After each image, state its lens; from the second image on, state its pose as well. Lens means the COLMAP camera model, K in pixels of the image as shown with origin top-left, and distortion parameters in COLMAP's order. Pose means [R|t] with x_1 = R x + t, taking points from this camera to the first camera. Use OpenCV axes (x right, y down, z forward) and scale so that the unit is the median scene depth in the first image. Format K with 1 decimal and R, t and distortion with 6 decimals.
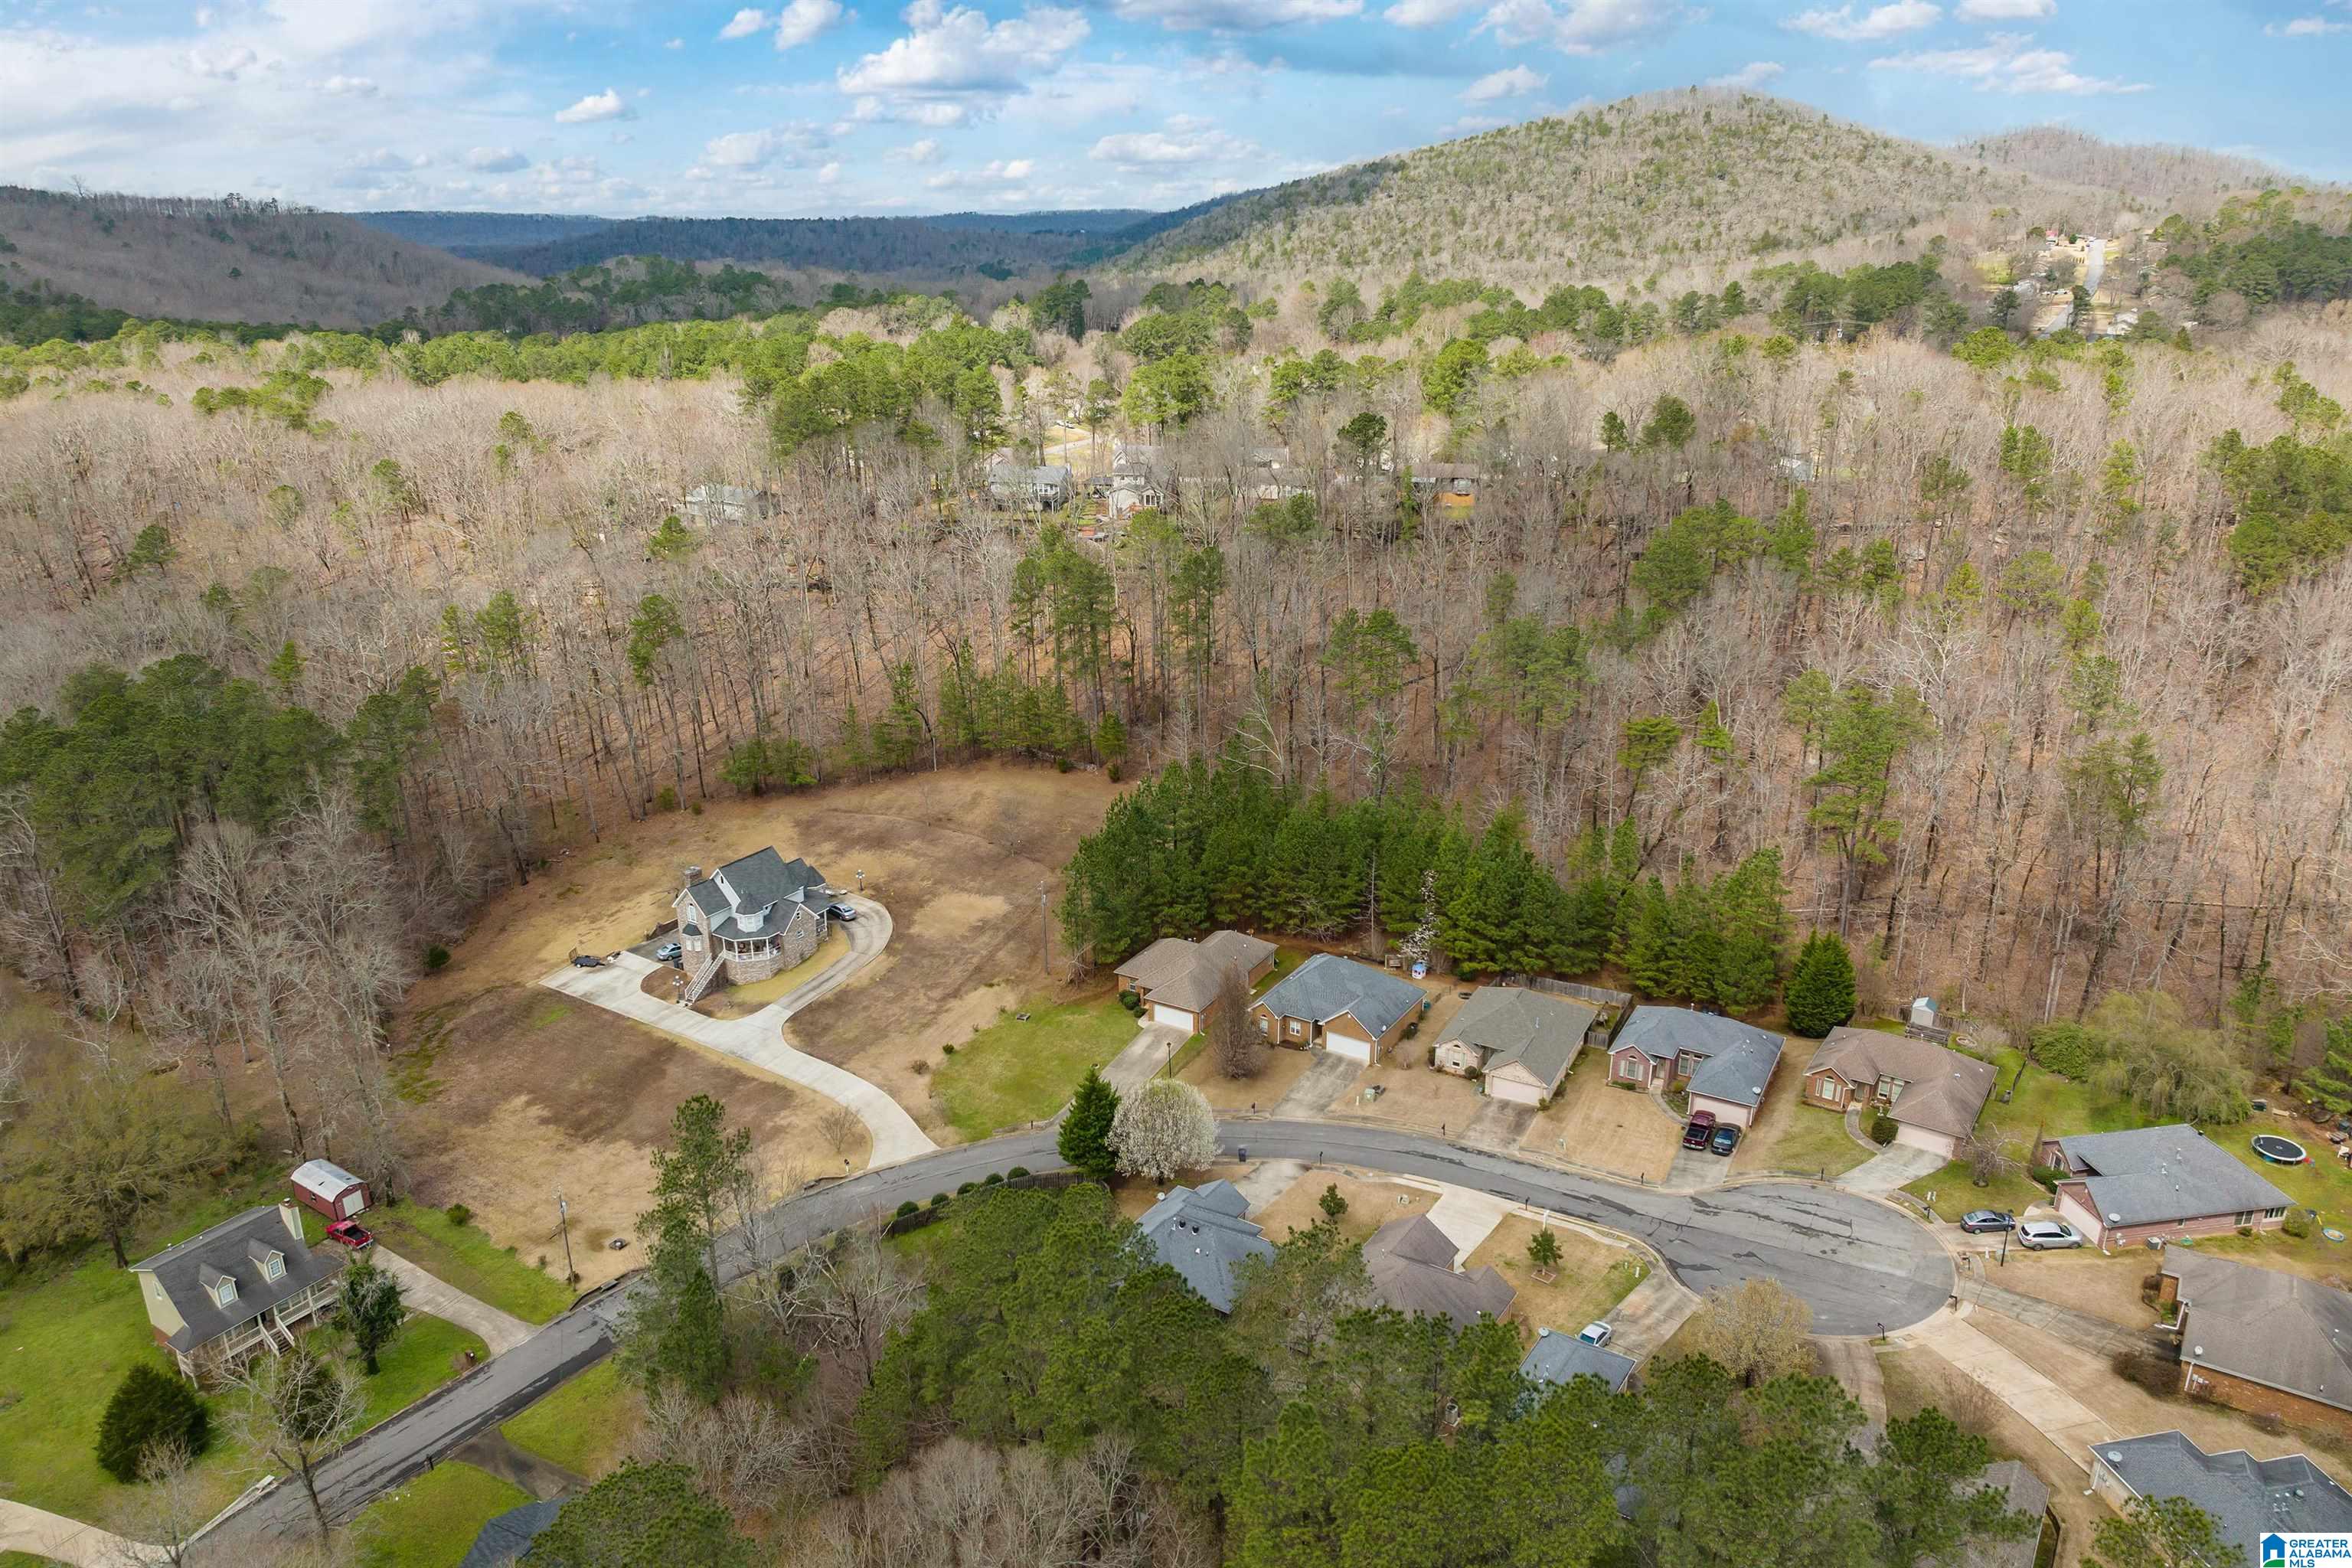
lens RADIAL K [[1665.4, 0, 1176.0], [0, 1665.4, 784.0], [0, 0, 1]] dist [-0.047345, 0.000327]
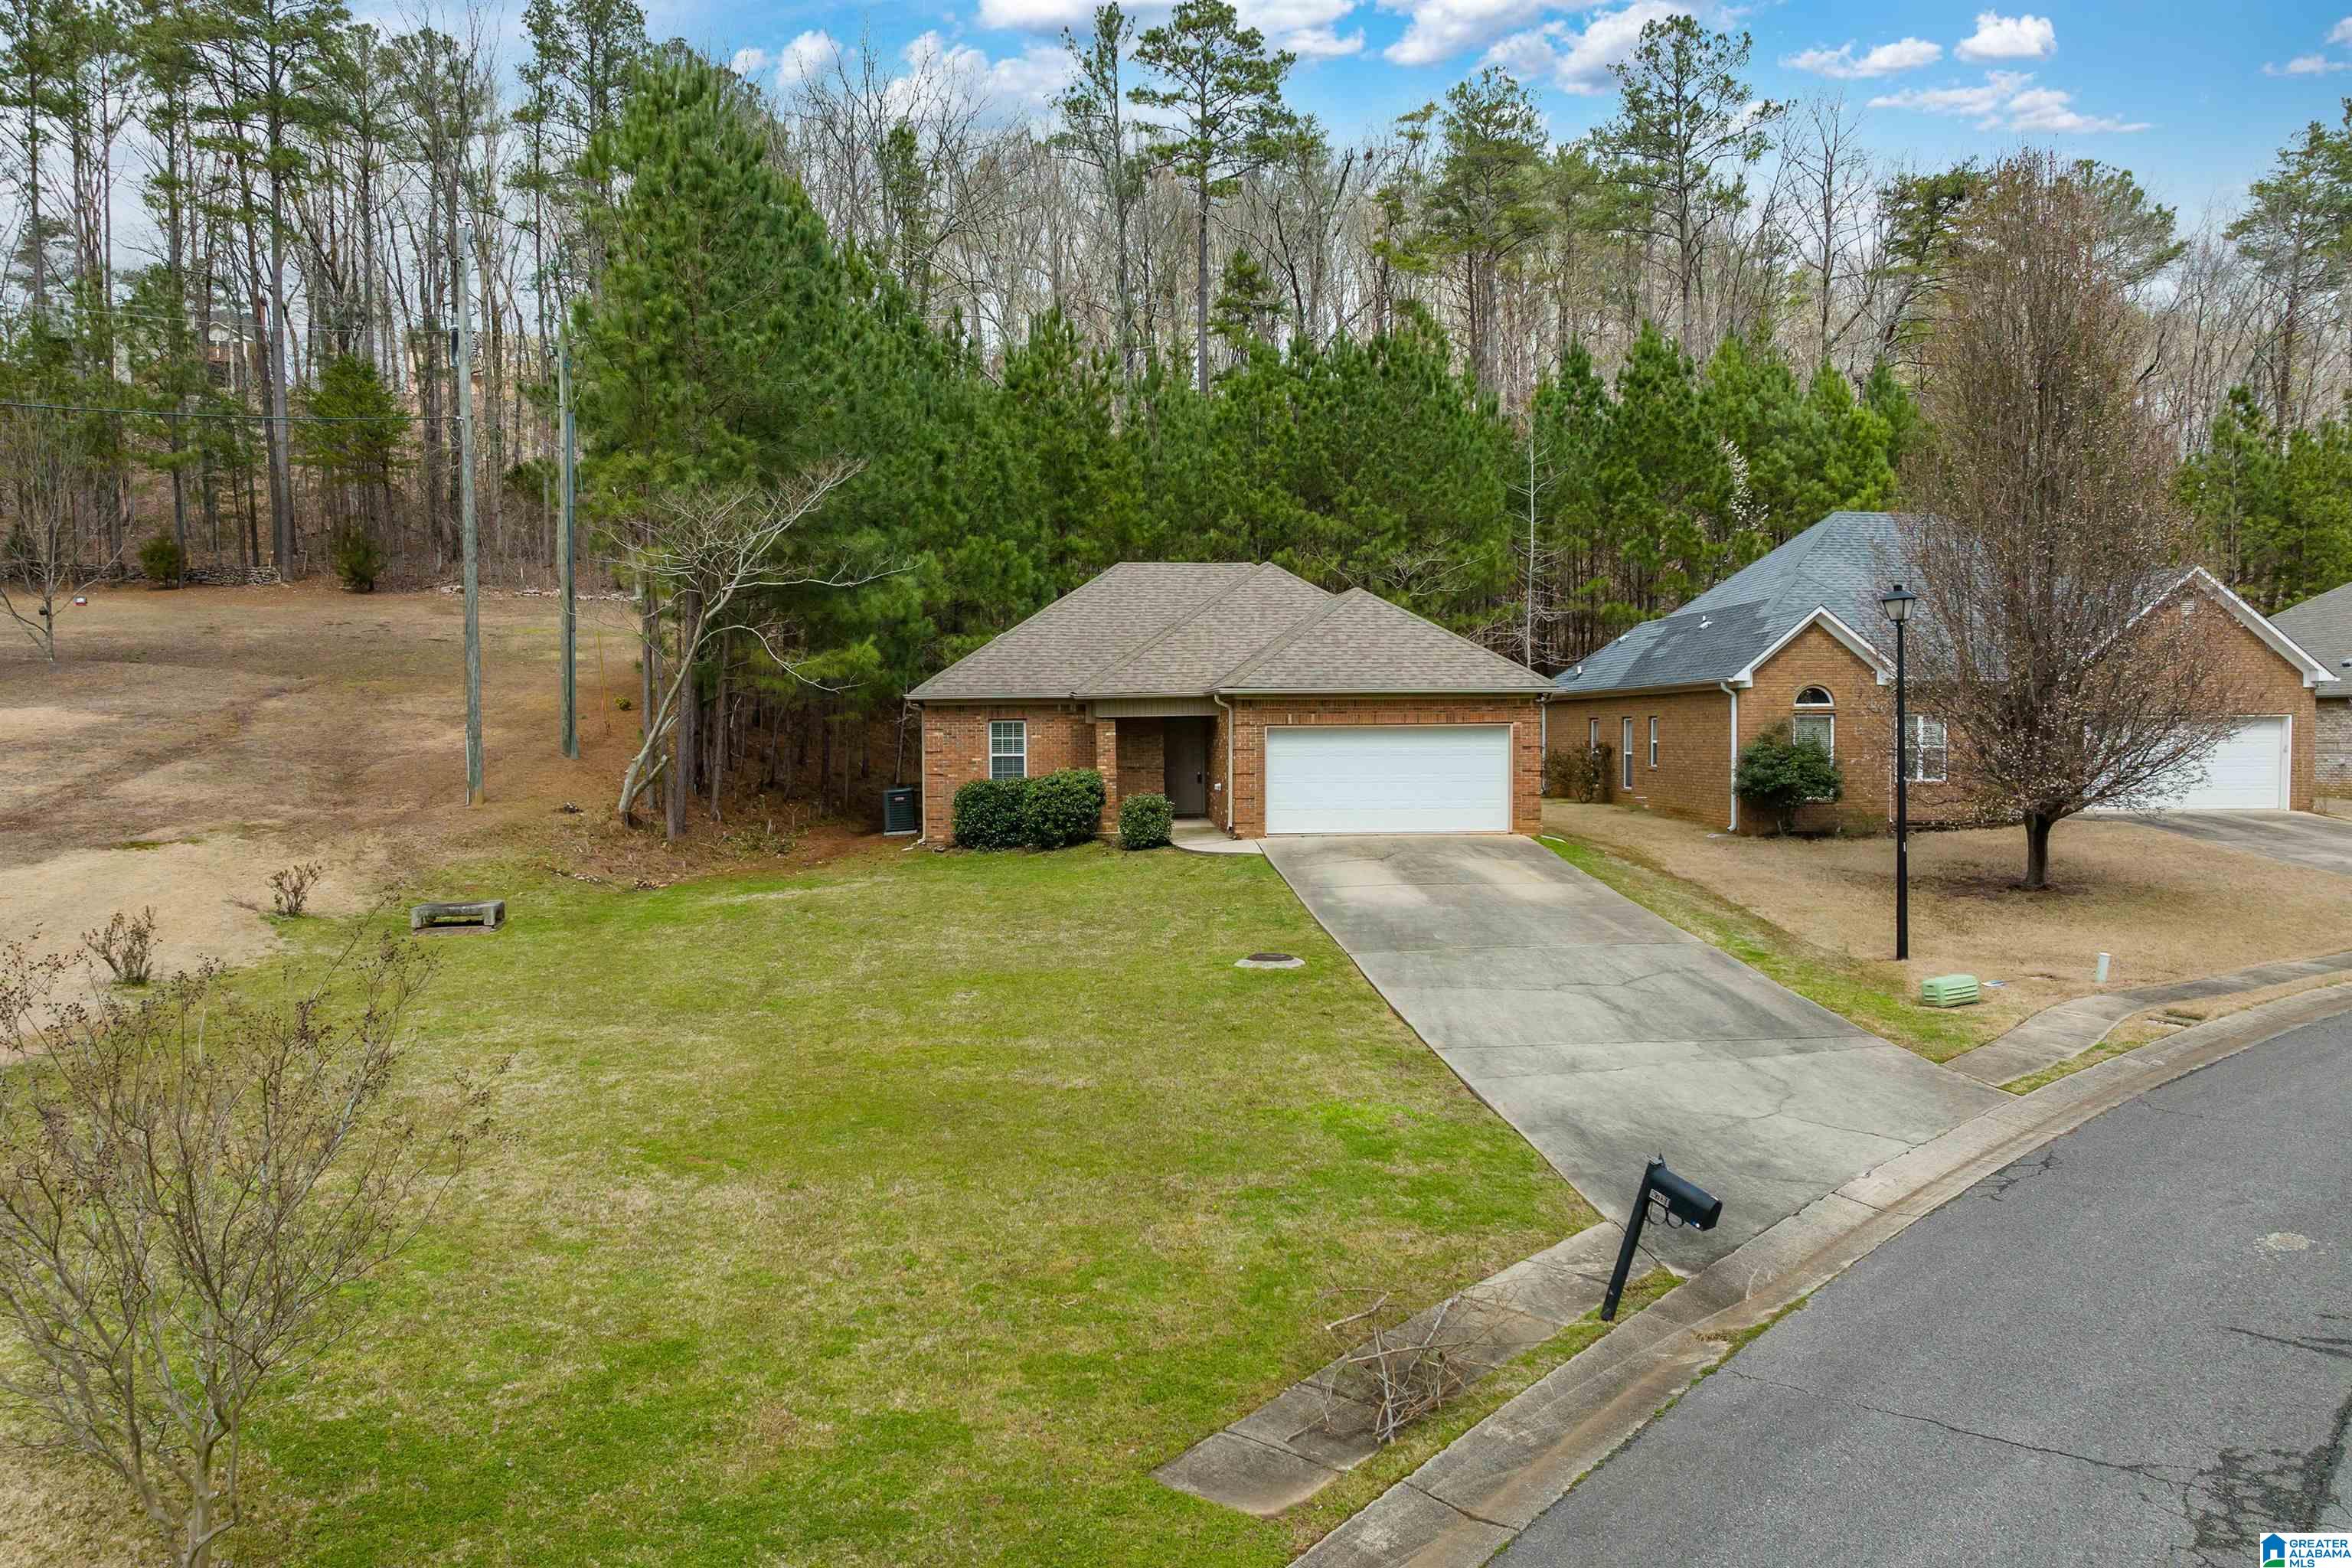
lens RADIAL K [[1721.5, 0, 1180.7], [0, 1721.5, 849.3], [0, 0, 1]] dist [-0.031170, 0.003572]
pose [[0.810864, -0.032639, 0.584323, -0.100874], [0.195172, 0.956366, -0.217421, 0.141602], [-0.551731, 0.290342, 0.781853, 0.666506]]
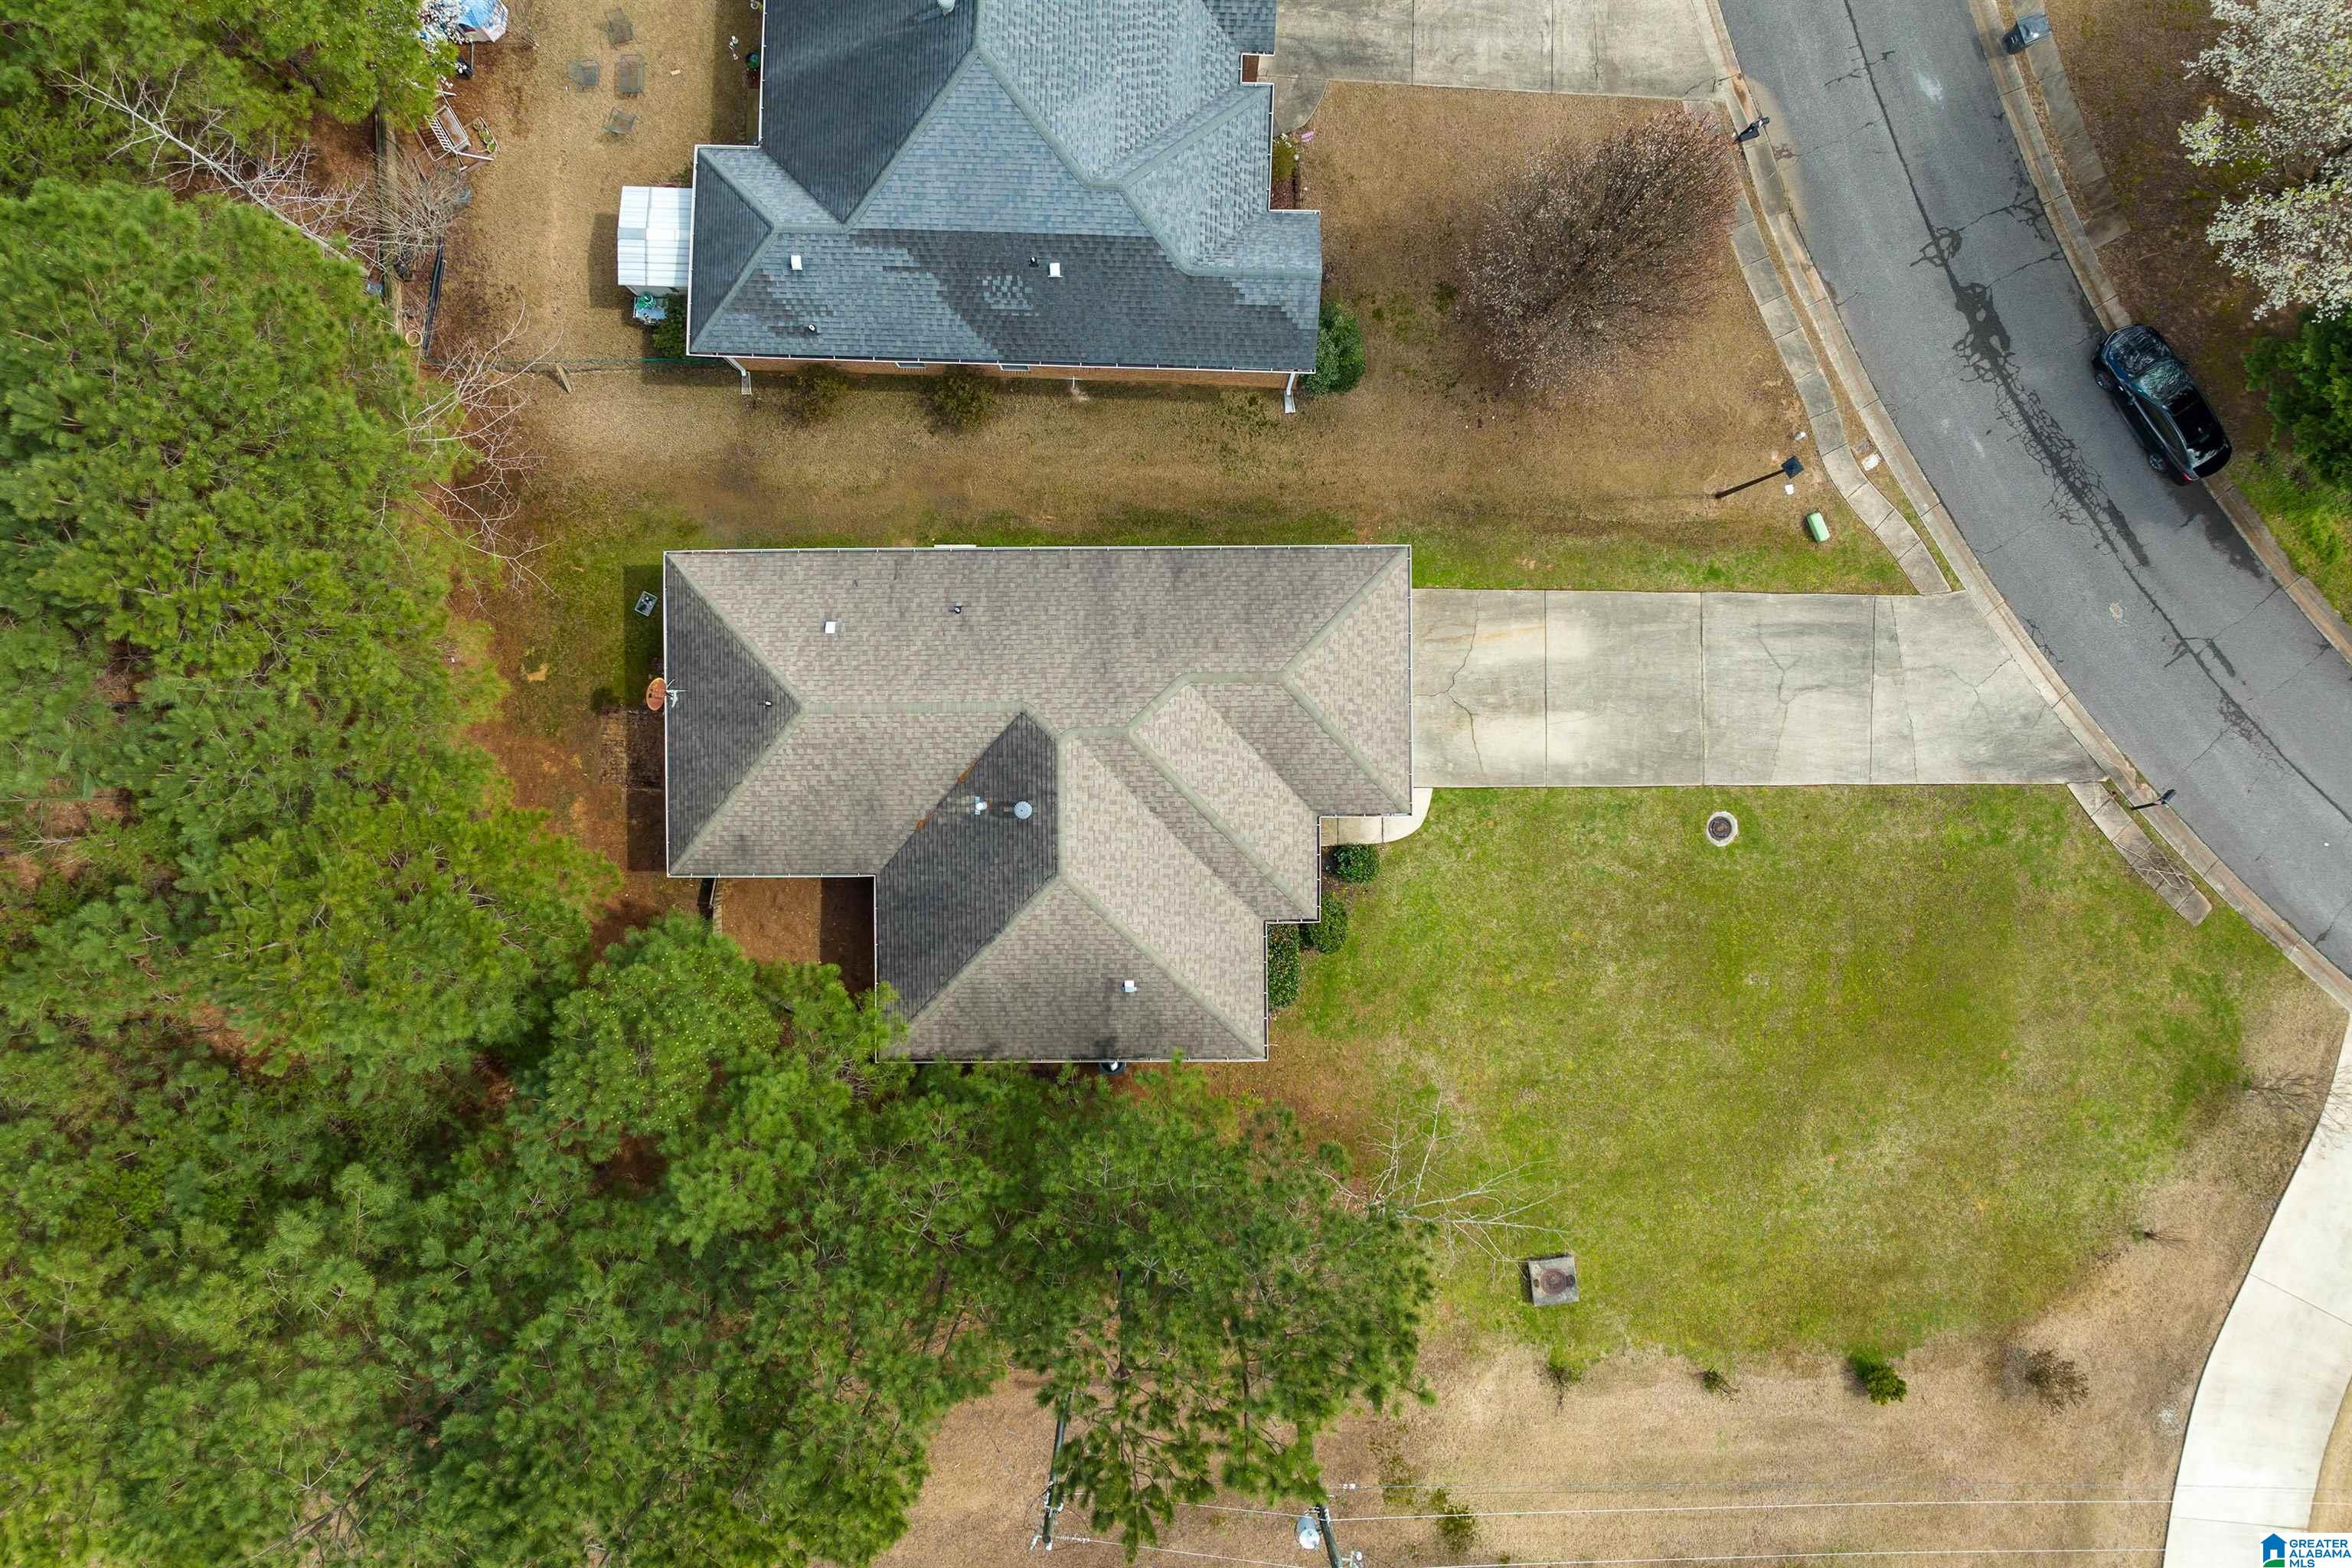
lens RADIAL K [[1658.1, 0, 1188.1], [0, 1658.1, 809.9], [0, 0, 1]] dist [-0.041650, 0.008235]
pose [[-0.500879, -0.865493, -0.006406, -0.000585], [0.287760, -0.173504, 0.941855, -0.077888], [-0.816281, 0.469912, 0.335959, 0.731724]]
